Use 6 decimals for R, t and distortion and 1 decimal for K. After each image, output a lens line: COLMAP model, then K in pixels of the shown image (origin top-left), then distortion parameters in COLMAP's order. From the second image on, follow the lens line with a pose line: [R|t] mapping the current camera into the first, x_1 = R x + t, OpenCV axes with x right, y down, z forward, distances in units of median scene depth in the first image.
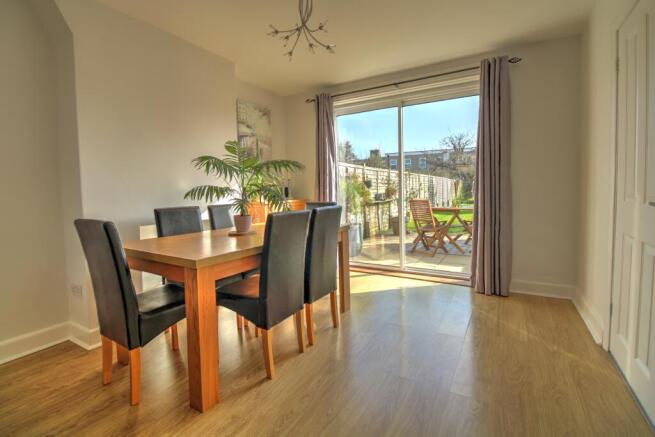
lens RADIAL K [[307.2, 0, 327.0], [0, 307.2, 207.5], [0, 0, 1]] dist [-0.021124, -0.001145]
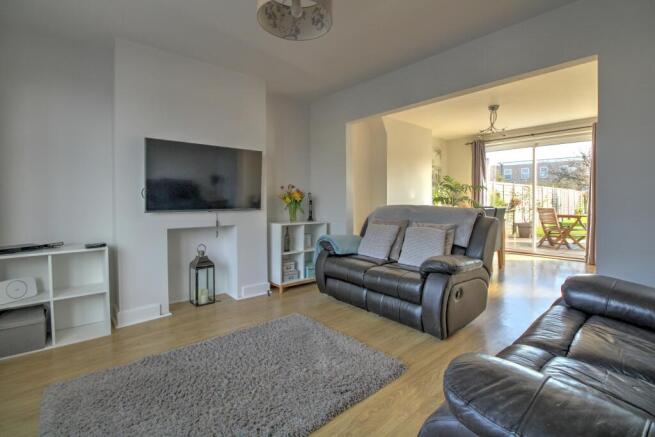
lens RADIAL K [[307.2, 0, 327.0], [0, 307.2, 207.5], [0, 0, 1]] dist [-0.021124, -0.001145]
pose [[0.950819, 0.018885, -0.309172, -0.205106], [-0.029126, 0.999168, -0.028541, 0.039520], [0.308376, 0.036143, 0.950578, -0.577195]]
